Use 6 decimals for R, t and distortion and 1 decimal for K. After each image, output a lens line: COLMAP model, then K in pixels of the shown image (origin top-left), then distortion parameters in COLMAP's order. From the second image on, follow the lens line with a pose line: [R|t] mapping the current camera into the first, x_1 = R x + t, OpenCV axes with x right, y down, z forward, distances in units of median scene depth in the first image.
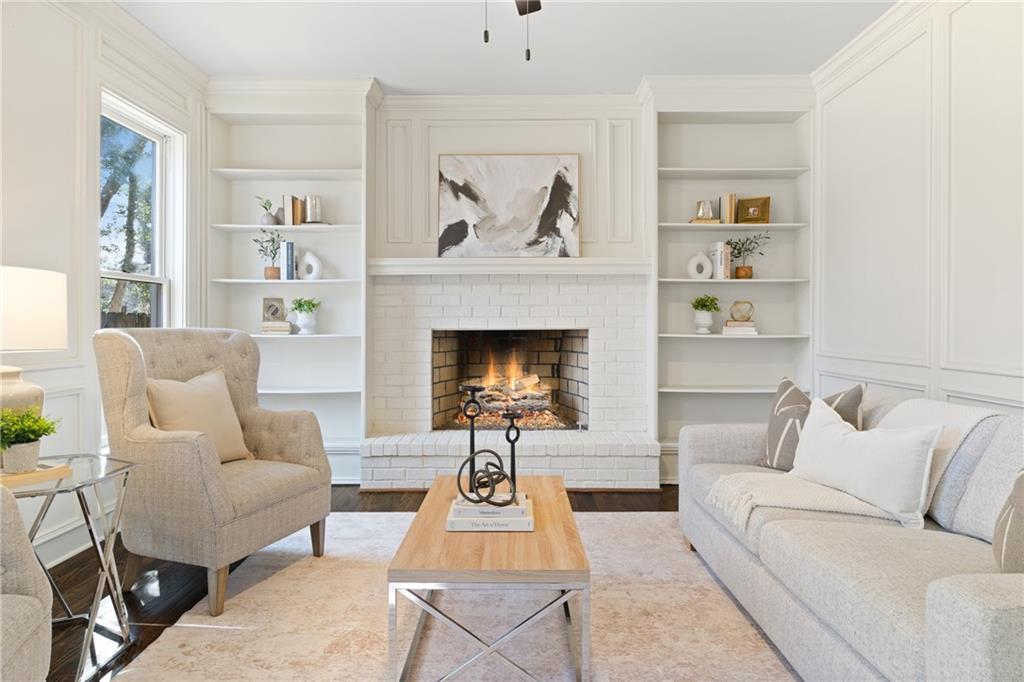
lens RADIAL K [[658.6, 0, 511.6], [0, 658.6, 332.2], [0, 0, 1]] dist [-0.002495, -0.000031]
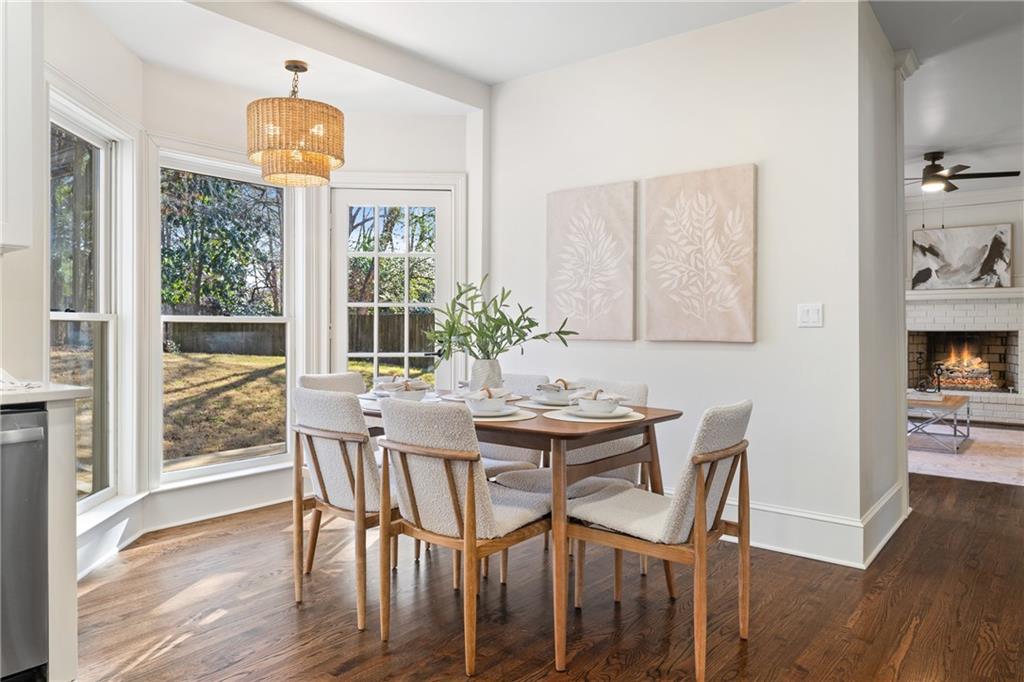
lens RADIAL K [[681.3, 0, 513.9], [0, 681.3, 330.0], [0, 0, 1]] dist [0.002515, -0.000377]
pose [[0.779630, 0.001536, -0.626239, 0.199441], [-0.004997, 0.999980, -0.003769, 0.005789], [0.626221, 0.006067, 0.779622, -1.080221]]
